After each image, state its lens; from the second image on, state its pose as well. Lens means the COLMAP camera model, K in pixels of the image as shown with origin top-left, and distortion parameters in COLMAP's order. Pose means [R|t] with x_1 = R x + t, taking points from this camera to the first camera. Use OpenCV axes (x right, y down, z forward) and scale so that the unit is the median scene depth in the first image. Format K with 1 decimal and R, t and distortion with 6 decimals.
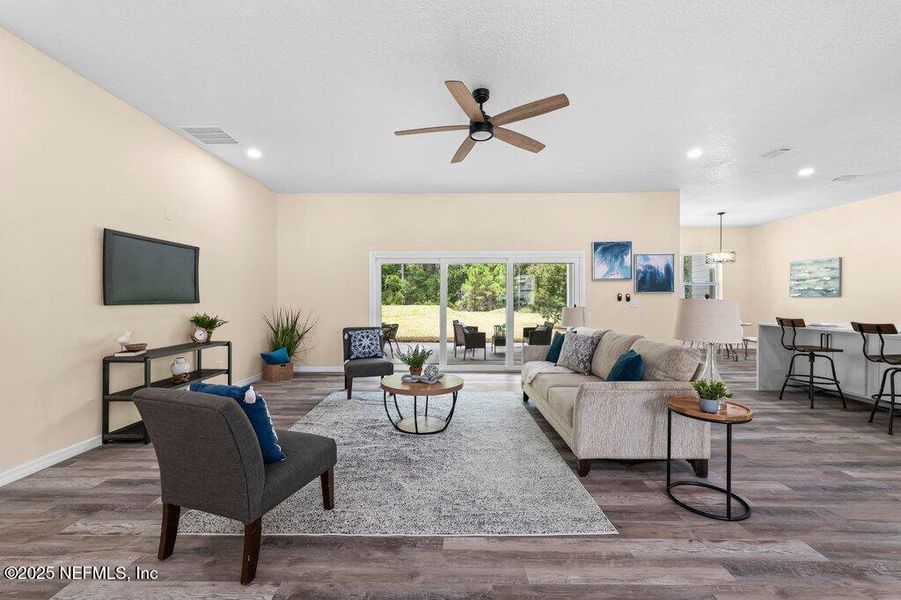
lens RADIAL K [[364.7, 0, 445.4], [0, 364.7, 299.4], [0, 0, 1]] dist [-0.002223, 0.000100]
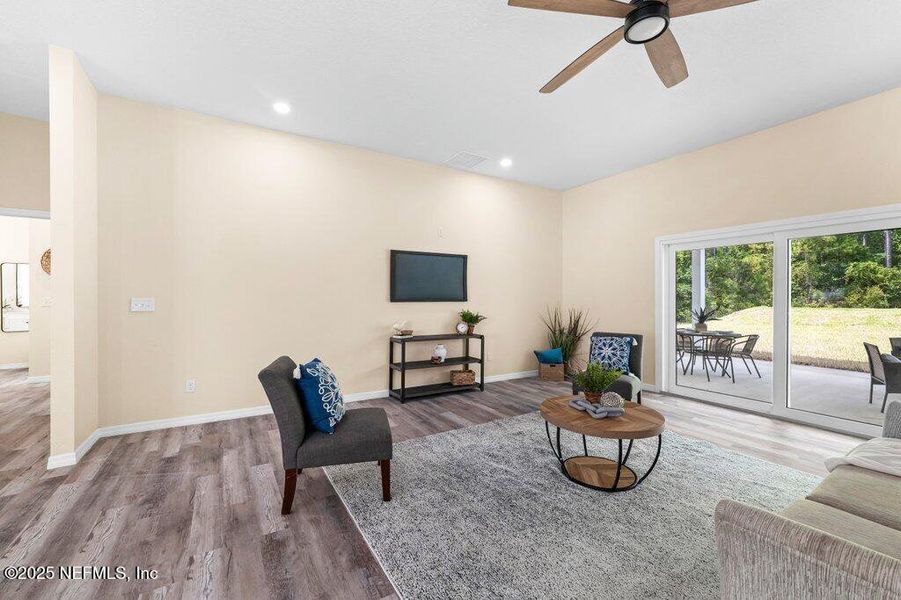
lens RADIAL K [[371.8, 0, 445.8], [0, 371.8, 297.0], [0, 0, 1]] dist [0.000755, 0.000425]
pose [[0.525510, -0.000461, -0.850787, 0.320800], [-0.003305, 0.999991, -0.002583, -0.001291], [0.850781, 0.004170, 0.525504, 0.278819]]
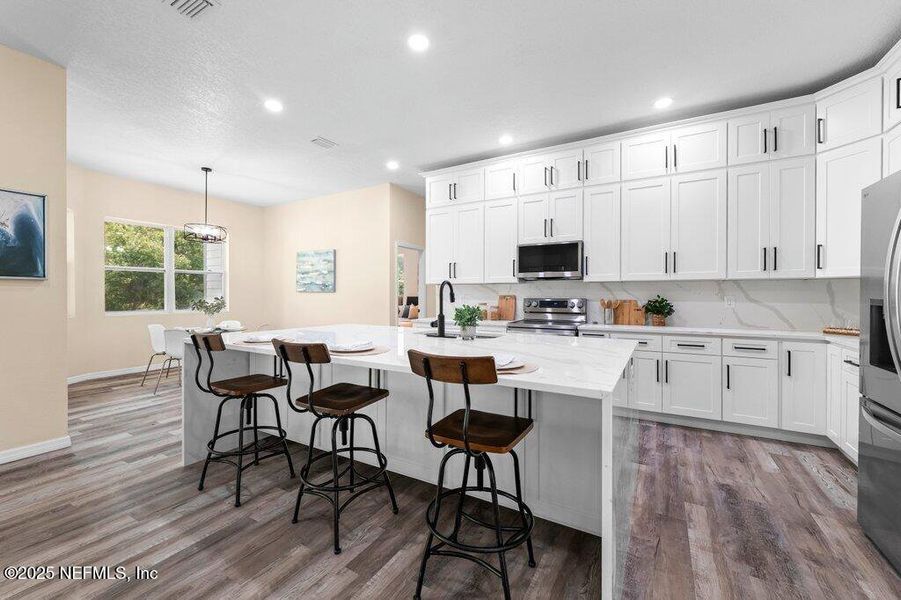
lens RADIAL K [[371.8, 0, 445.8], [0, 371.8, 297.0], [0, 0, 1]] dist [0.000755, 0.000425]
pose [[0.498781, -0.003935, 0.866719, 0.637211], [-0.001181, 0.999986, 0.005220, 0.000160], [-0.866727, -0.003628, 0.498769, 0.439890]]
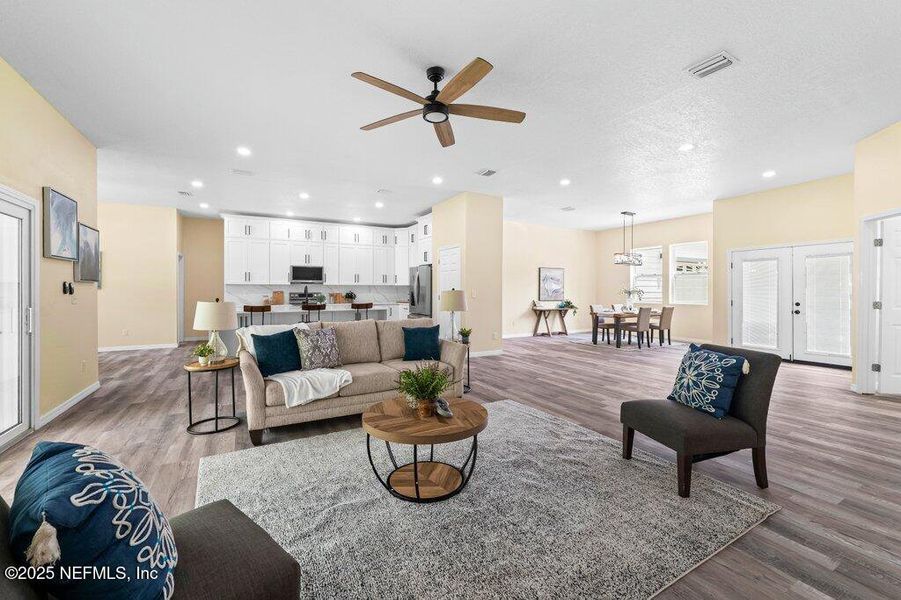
lens RADIAL K [[372.4, 0, 451.7], [0, 372.4, 290.9], [0, 0, 1]] dist [-0.000007, 0.000055]
pose [[-0.502480, 0.000325, 0.864589, -0.539444], [0.000983, 0.999999, 0.000195, -0.000012], [-0.864588, 0.000948, -0.502480, 1.029376]]
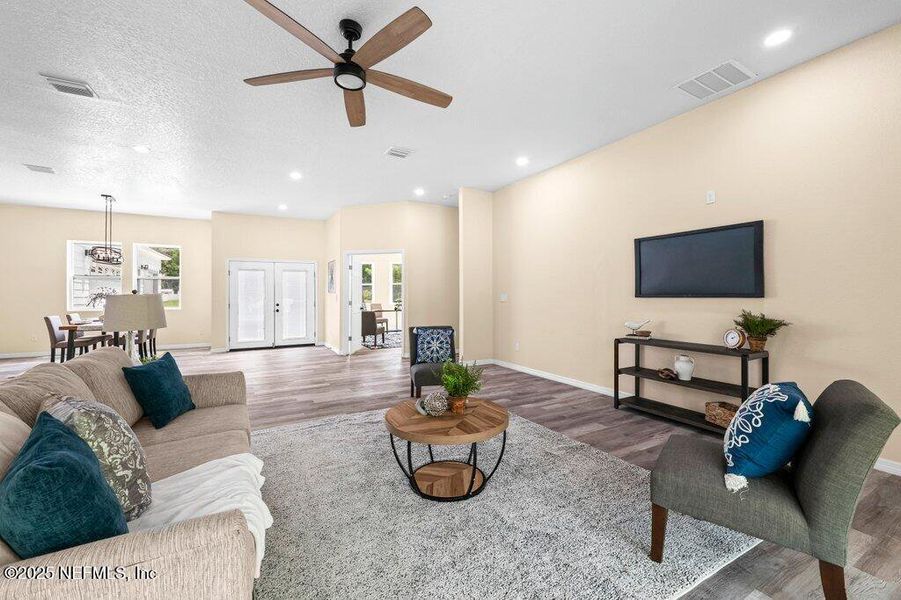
lens RADIAL K [[364.7, 0, 445.4], [0, 364.7, 299.4], [0, 0, 1]] dist [-0.002223, 0.000100]
pose [[-0.867427, 0.010174, -0.497461, 0.215294], [0.004073, 0.999903, 0.013349, 0.001656], [0.497548, 0.009554, -0.867384, 1.253991]]
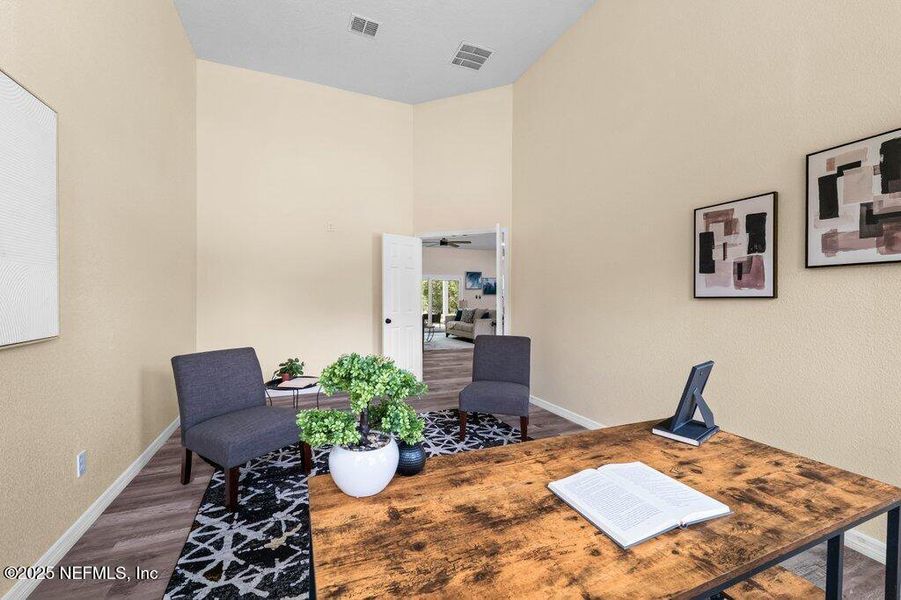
lens RADIAL K [[371.8, 0, 445.8], [0, 371.8, 297.0], [0, 0, 1]] dist [0.000755, 0.000425]
pose [[0.918147, 0.003831, 0.396222, -0.820364], [-0.004373, 0.999990, 0.000464, -0.007340], [-0.396216, -0.002159, 0.918155, -1.396324]]
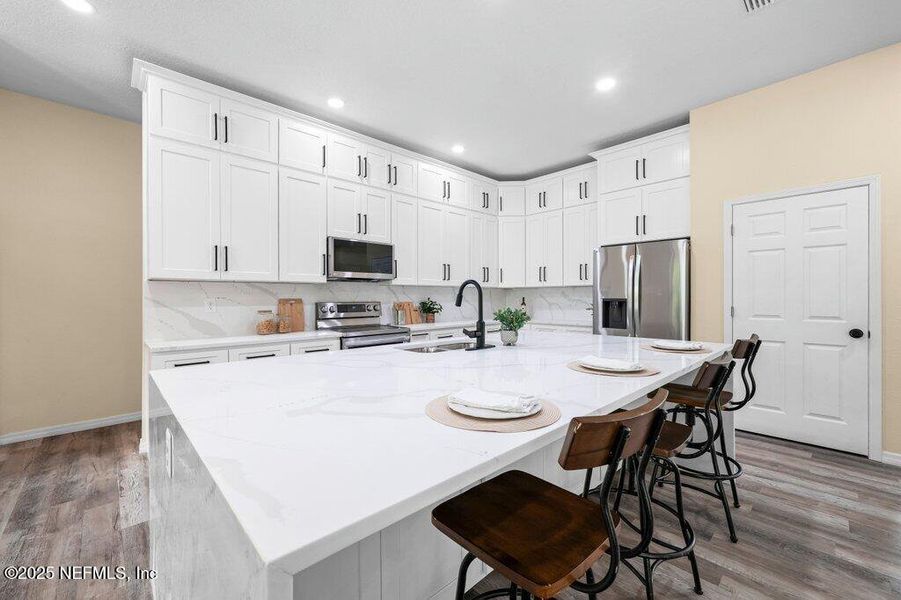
lens RADIAL K [[367.6, 0, 454.8], [0, 367.6, 298.7], [0, 0, 1]] dist [0.000286, 0.000038]
pose [[-0.699938, 0.000257, 0.714204, 0.837900], [0.003613, 0.999988, 0.003180, -0.000247], [-0.714195, 0.004806, -0.699931, 1.140309]]
